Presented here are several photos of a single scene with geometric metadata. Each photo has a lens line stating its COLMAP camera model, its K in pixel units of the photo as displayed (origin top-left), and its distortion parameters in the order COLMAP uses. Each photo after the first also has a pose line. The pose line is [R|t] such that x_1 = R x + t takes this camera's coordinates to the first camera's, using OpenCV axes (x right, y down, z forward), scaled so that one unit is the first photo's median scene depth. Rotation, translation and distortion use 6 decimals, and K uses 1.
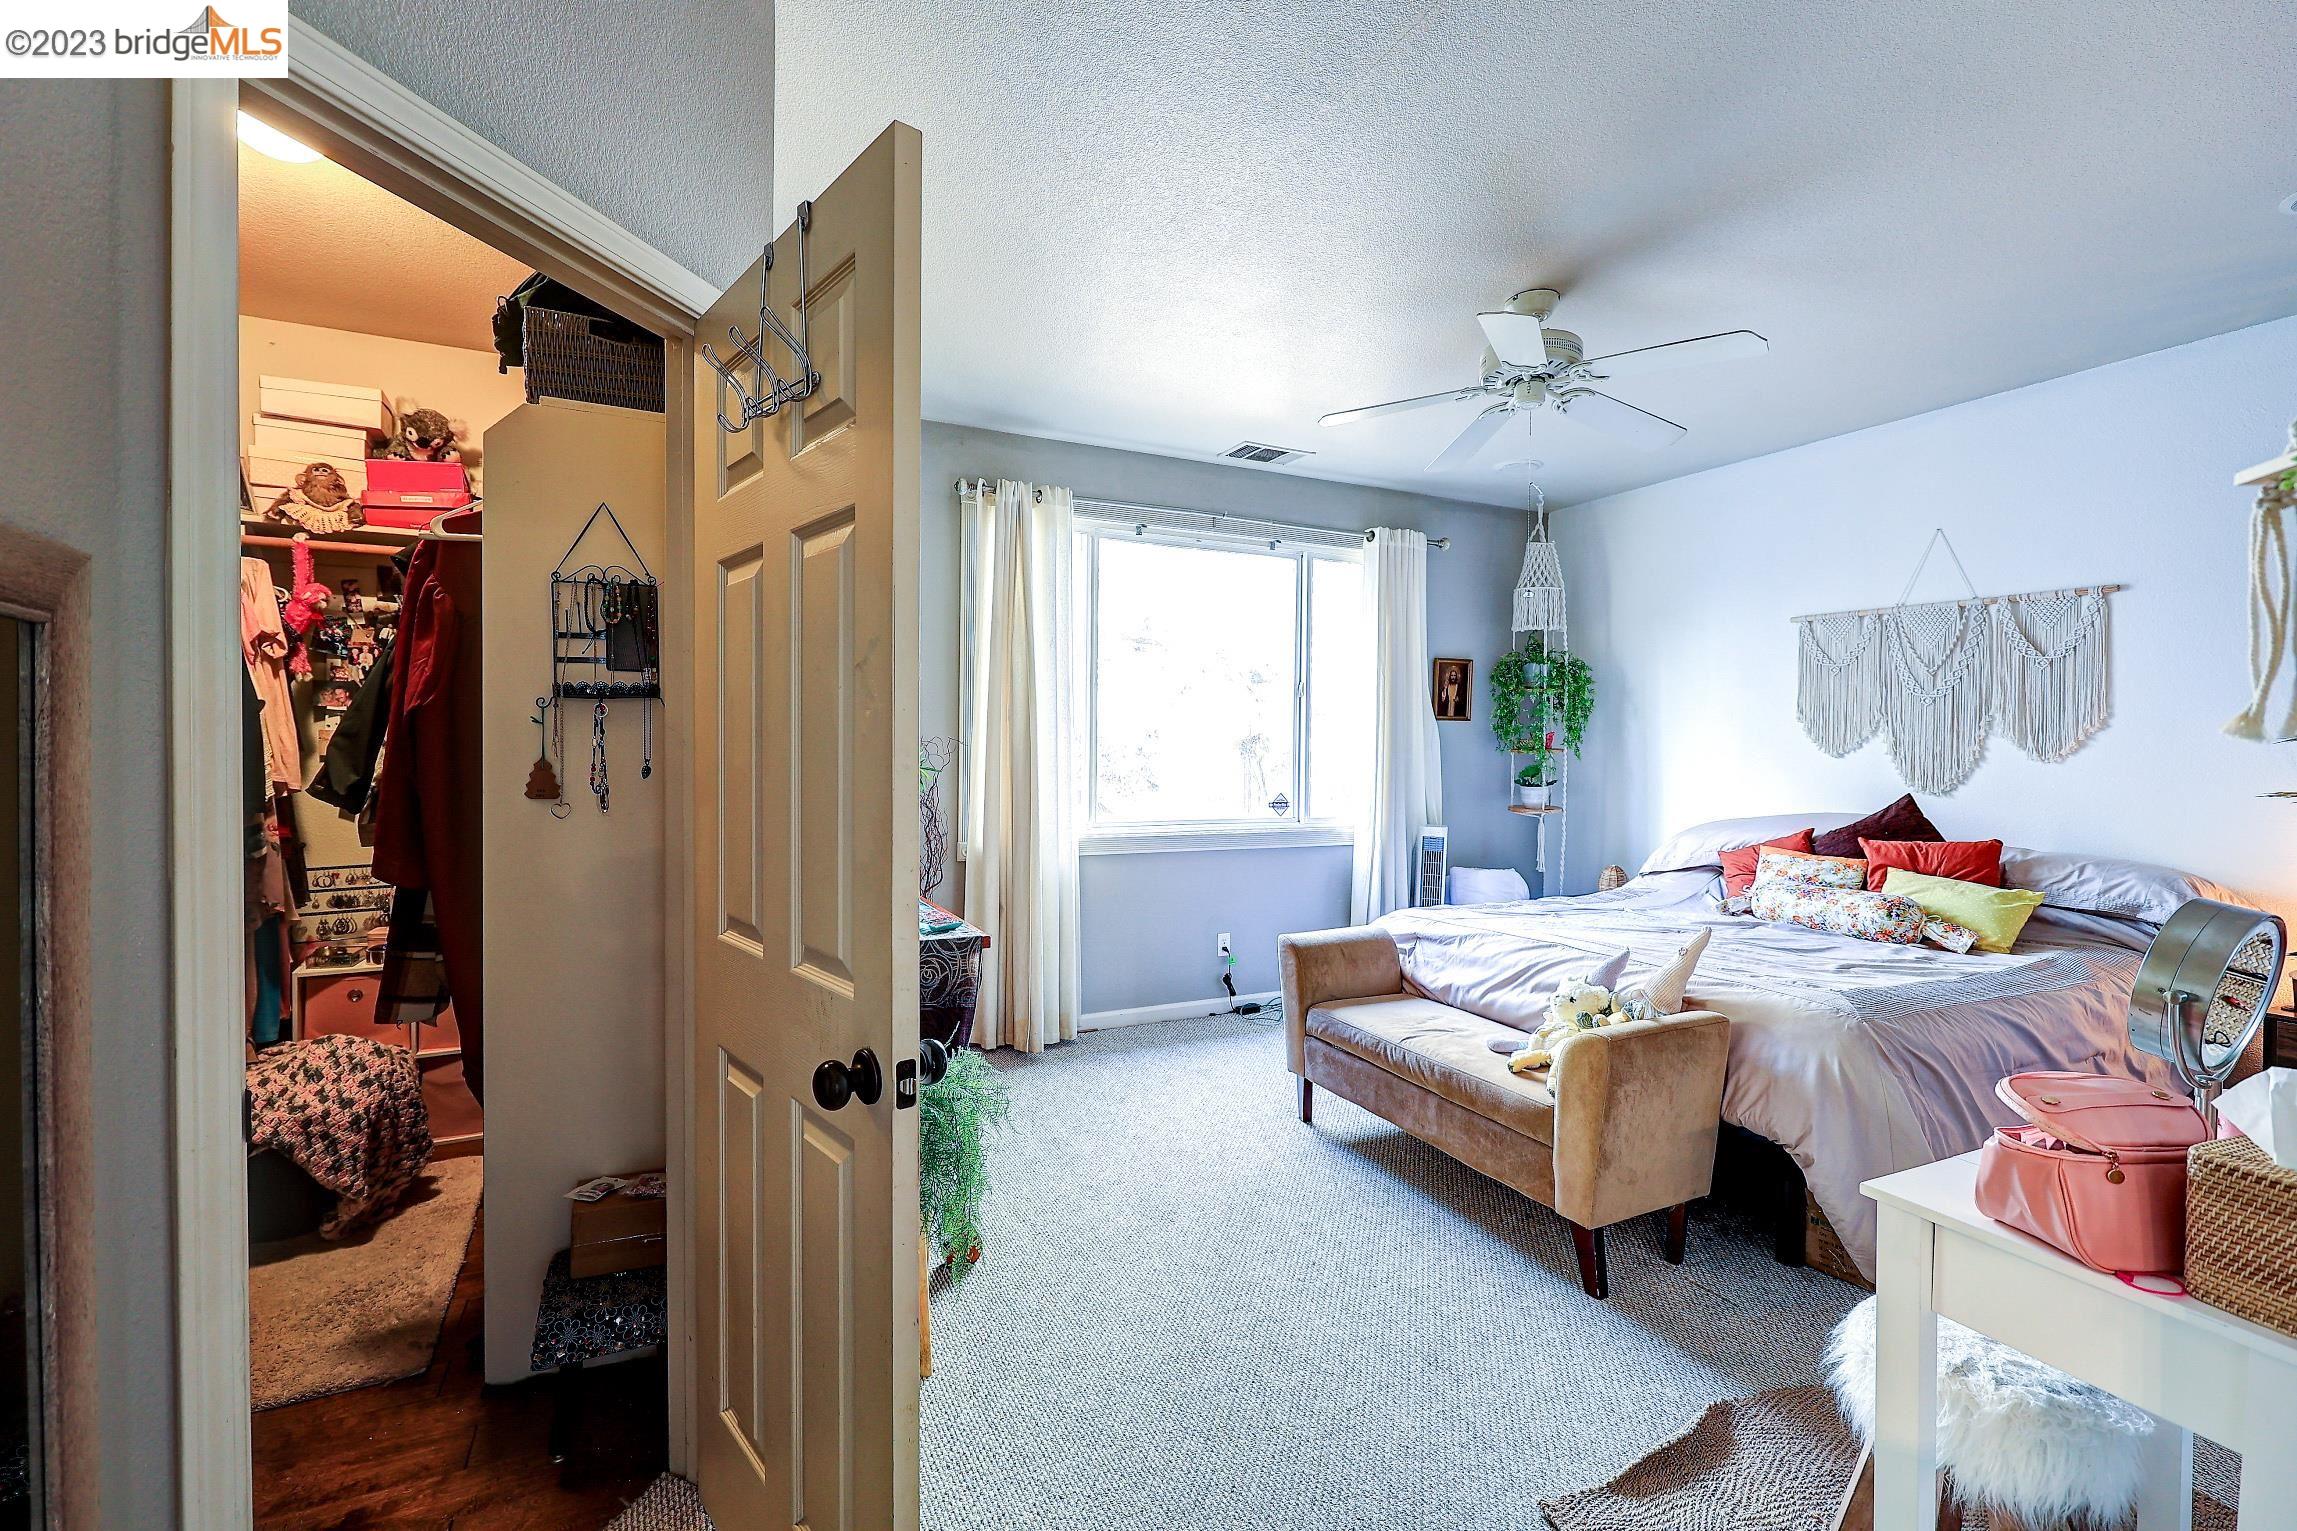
lens RADIAL K [[920.1, 0, 1125.3], [0, 920.1, 763.8], [0, 0, 1]] dist [-0.000268, -0.000038]
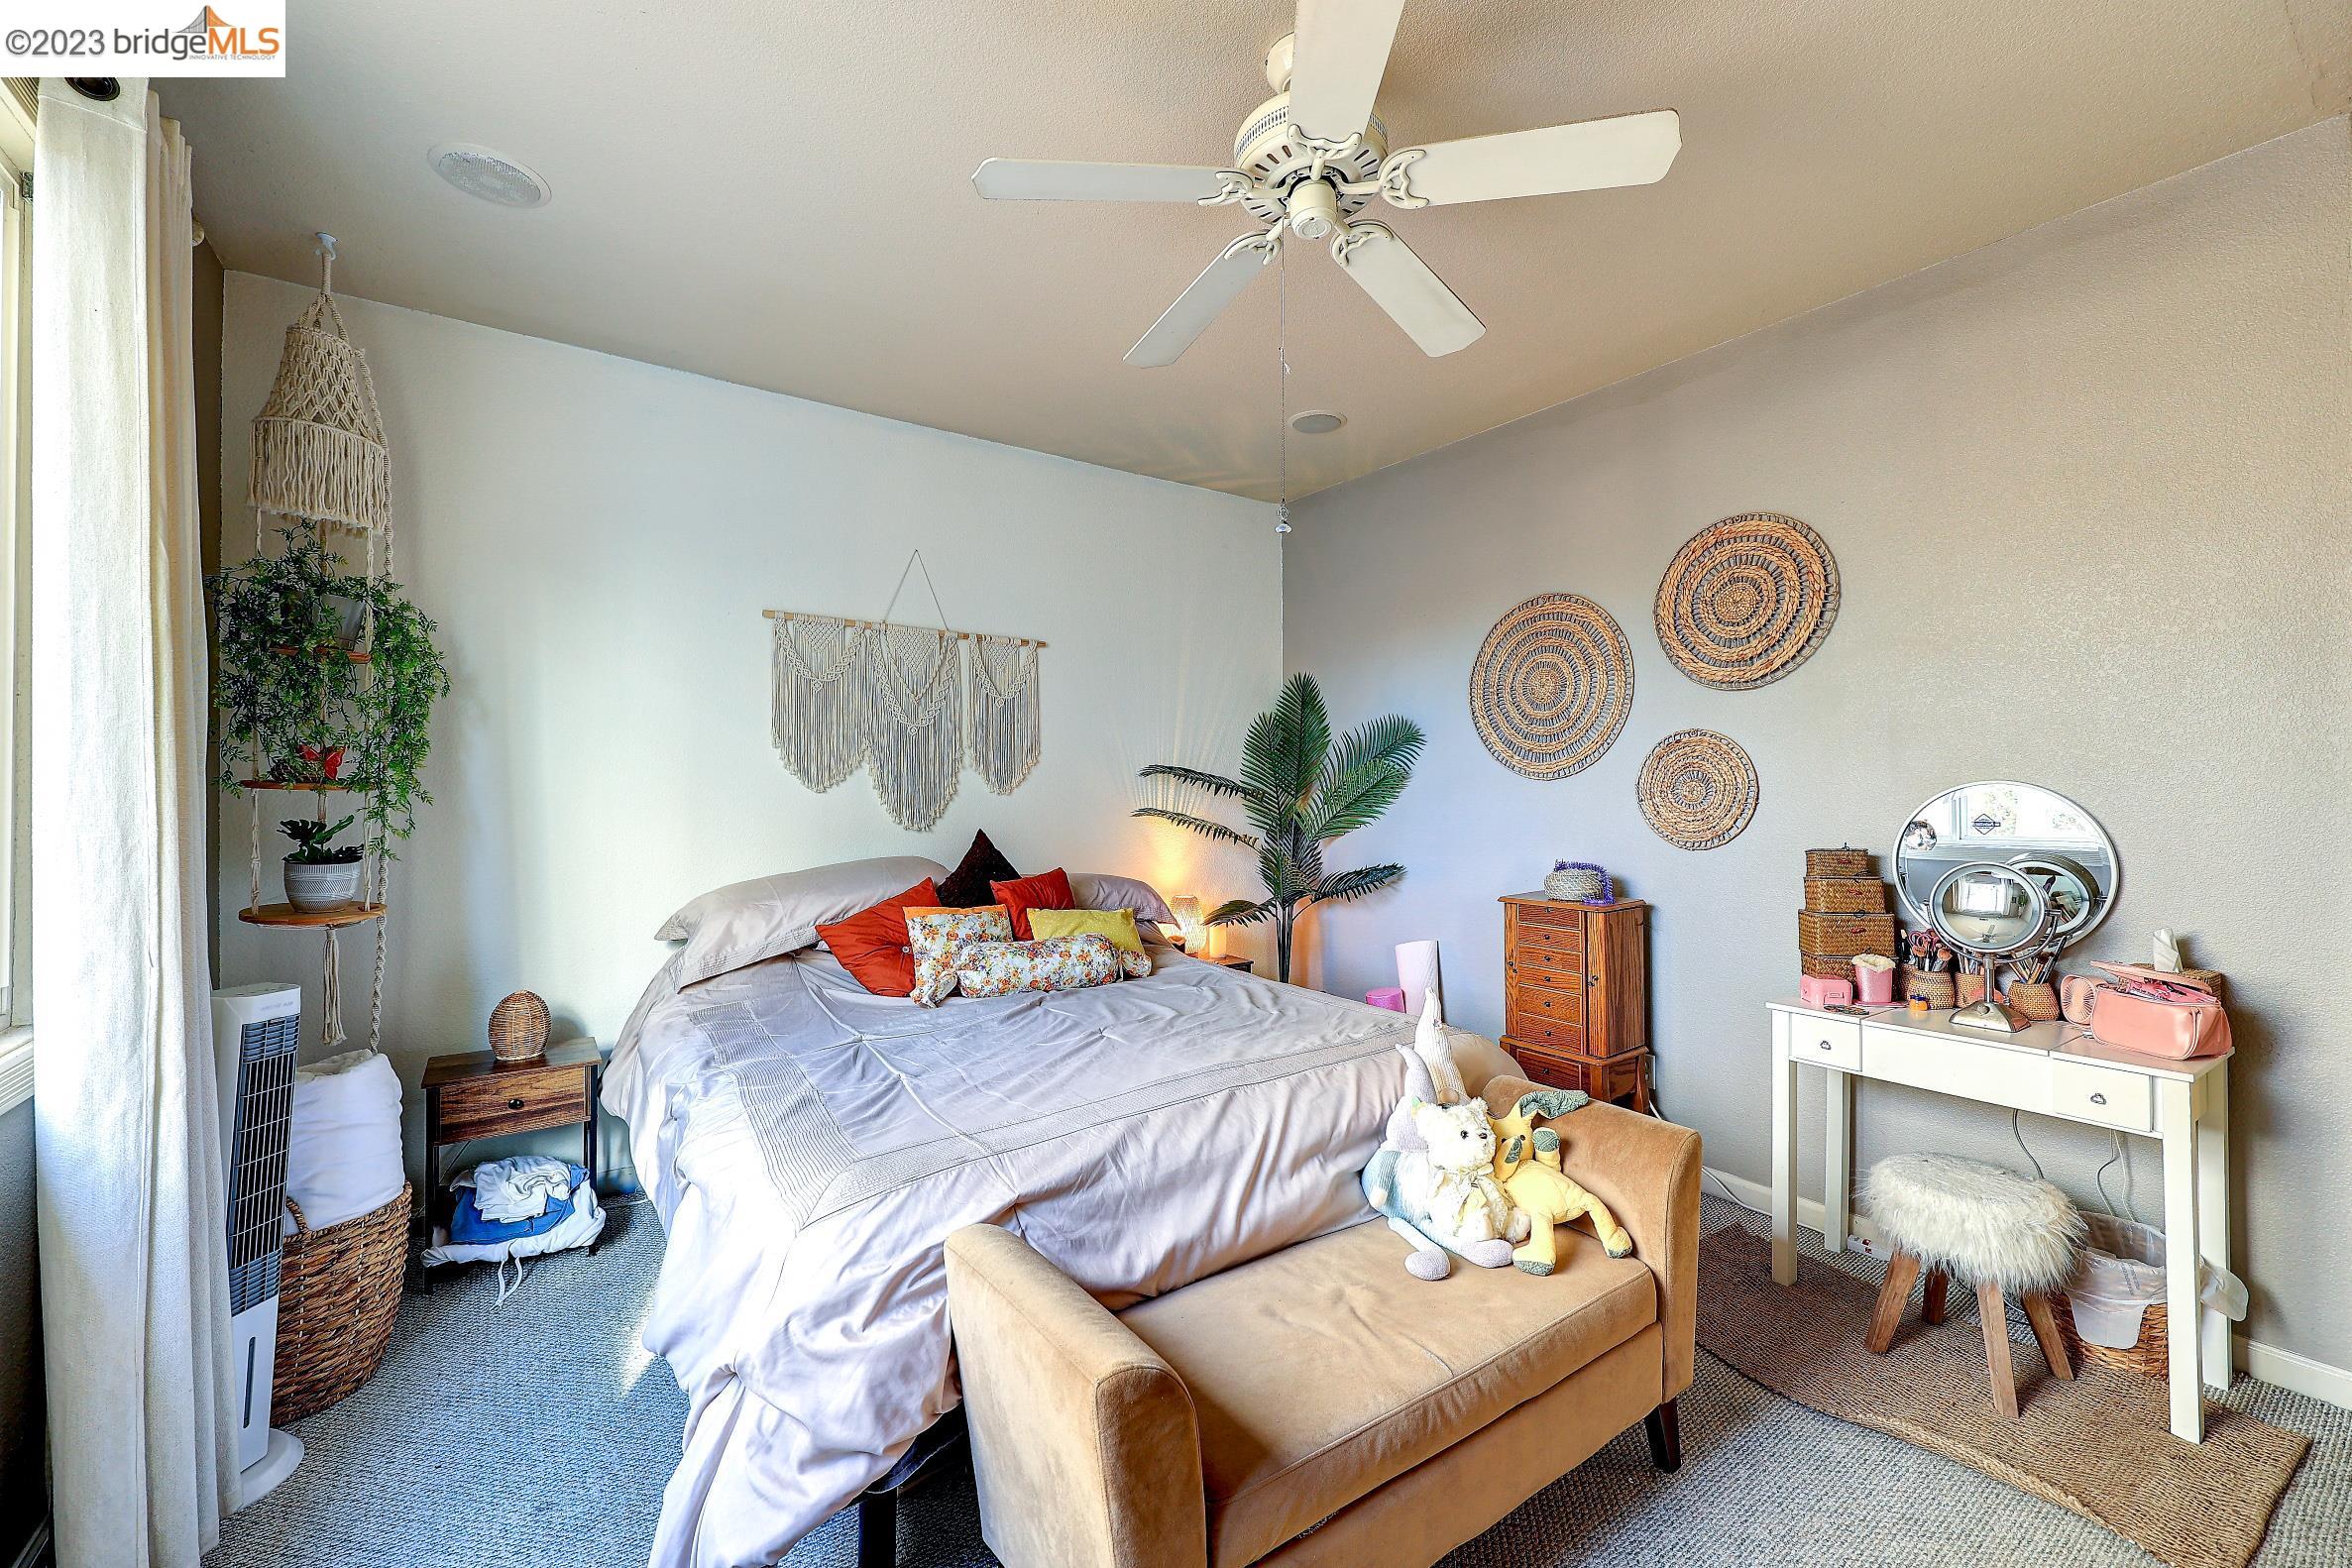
lens RADIAL K [[942.2, 0, 1194.4], [0, 942.2, 786.9], [0, 0, 1]] dist [-0.000268, -0.000038]
pose [[-0.166213, -0.007188, 0.986064, -0.134301], [0.018126, 0.999782, 0.010344, -0.016244], [-0.985923, 0.019592, -0.166047, 0.933410]]
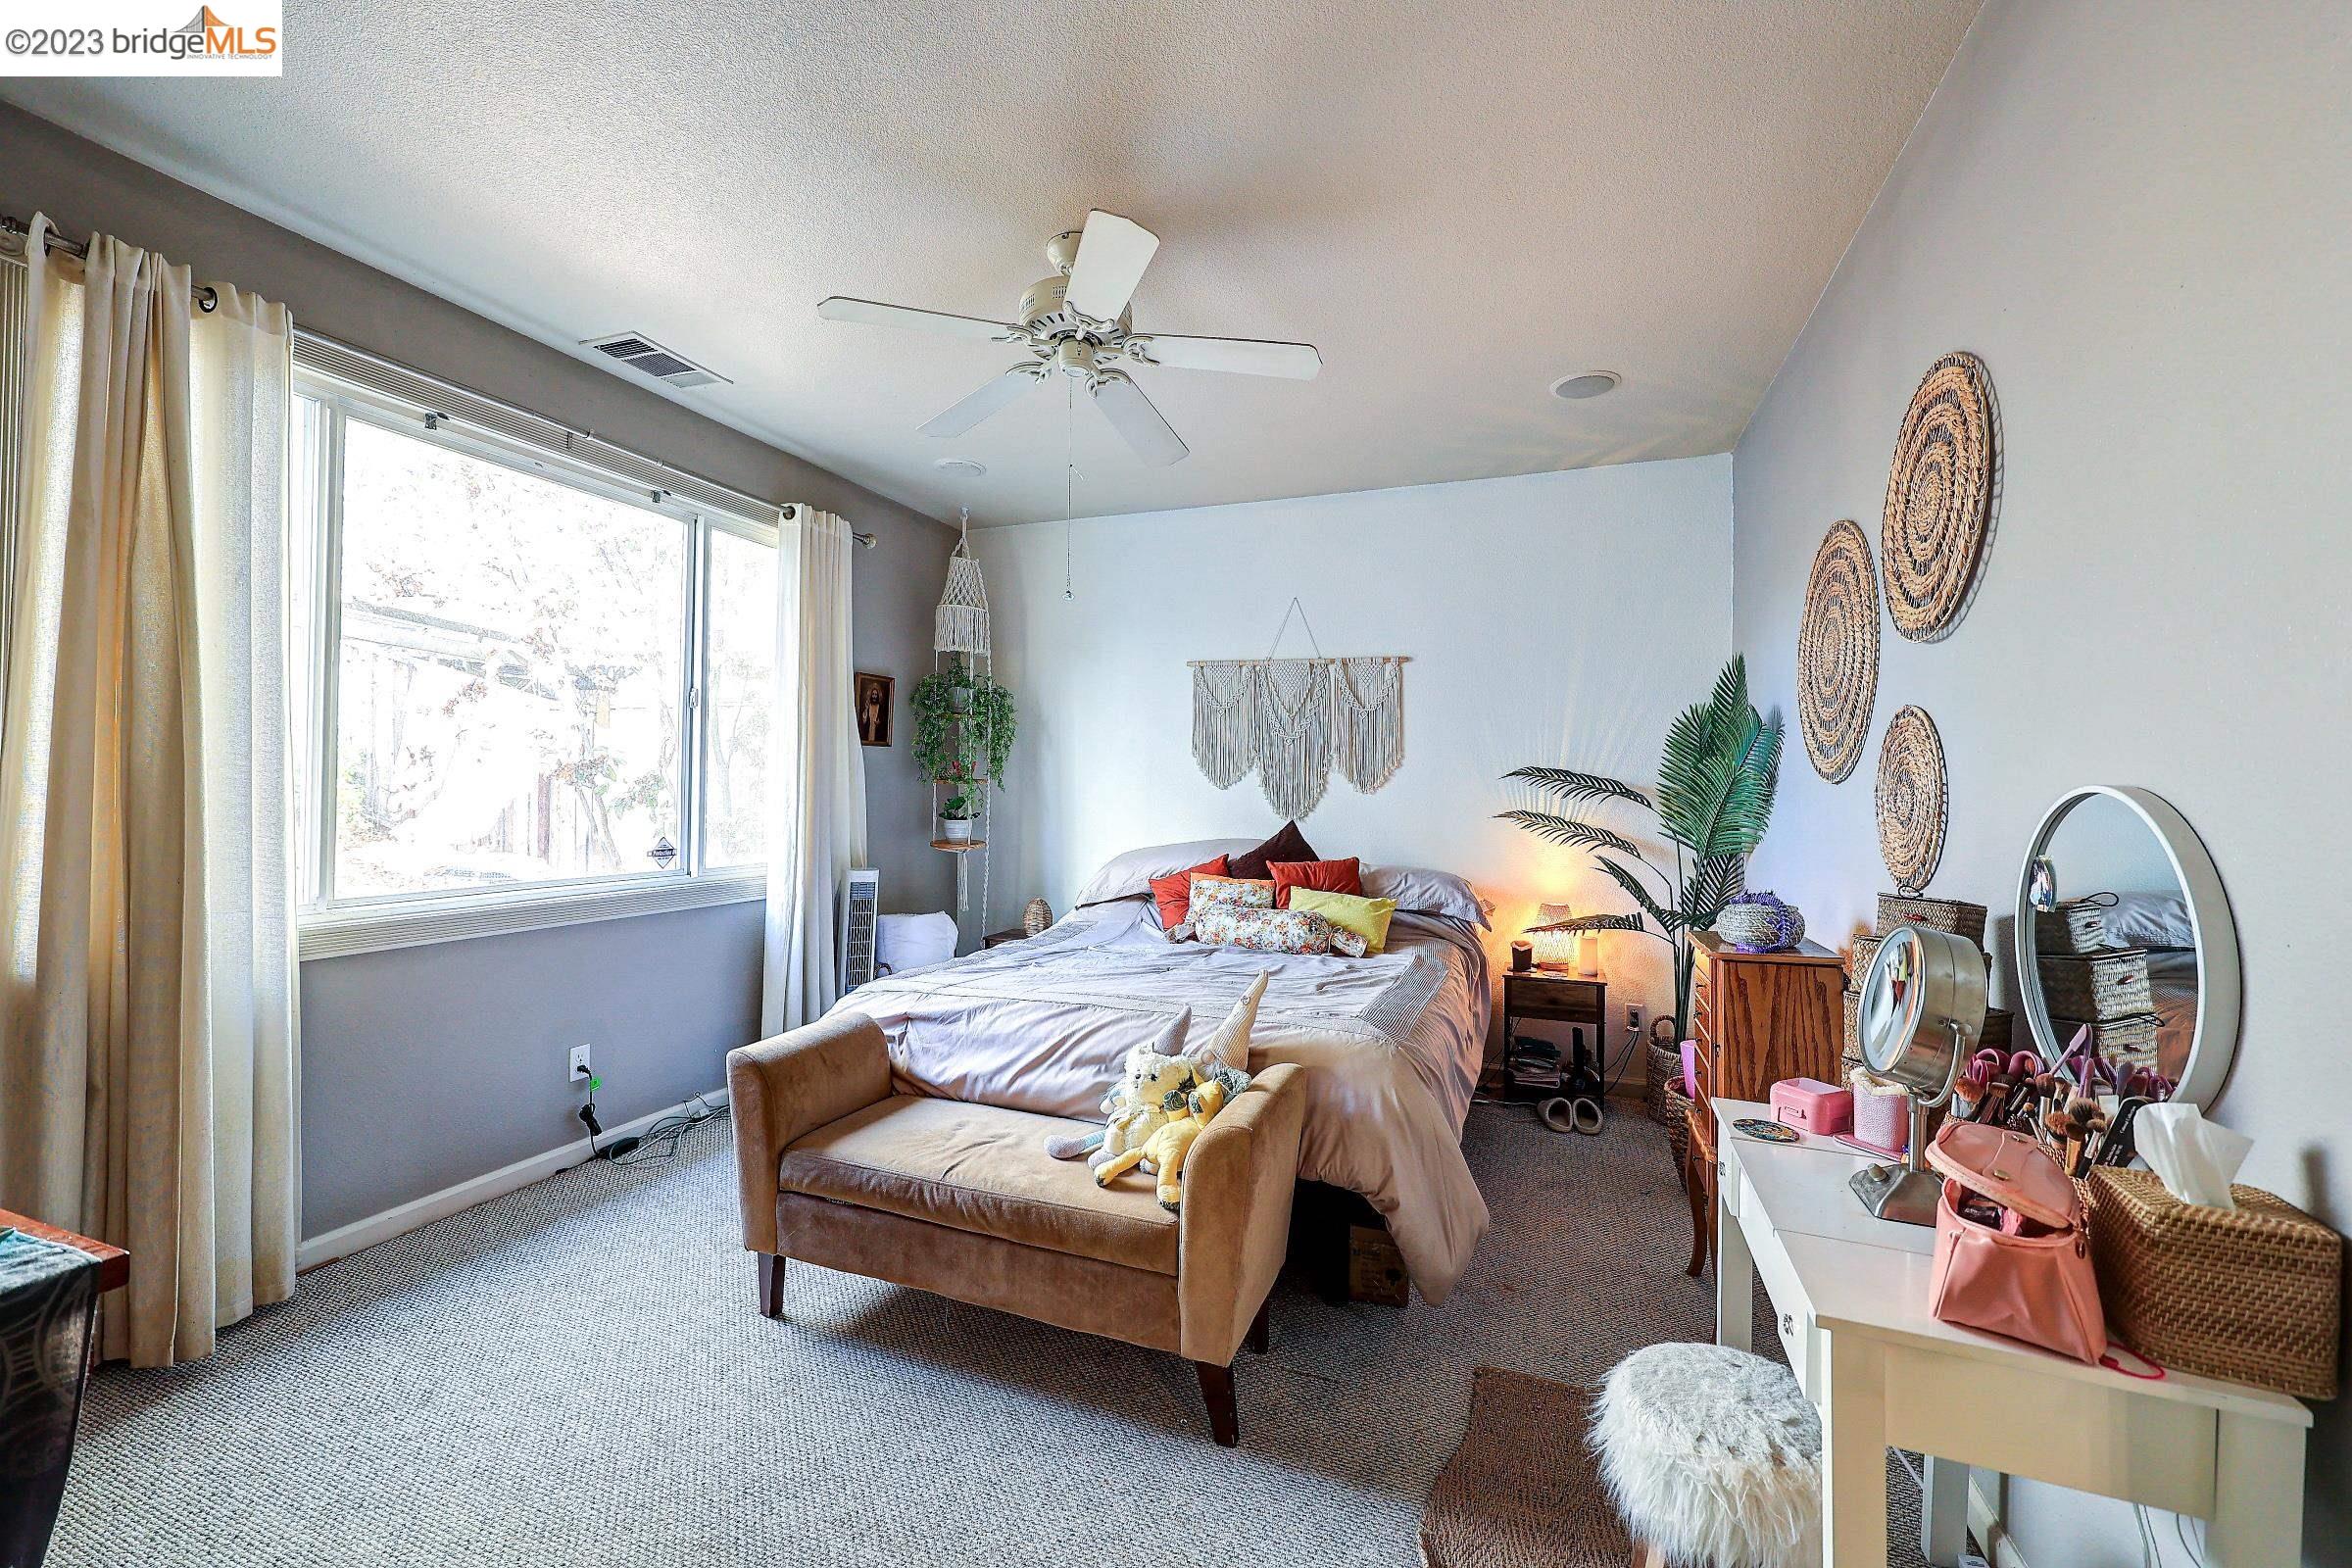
lens RADIAL K [[942.2, 0, 1192.1], [0, 942.2, 781.0], [0, 0, 1]] dist [-0.000268, -0.000038]
pose [[0.729531, 0.006235, 0.683919, -0.050079], [0.003595, 0.999910, -0.012951, -0.002101], [-0.683938, 0.011907, 0.729443, 0.216909]]
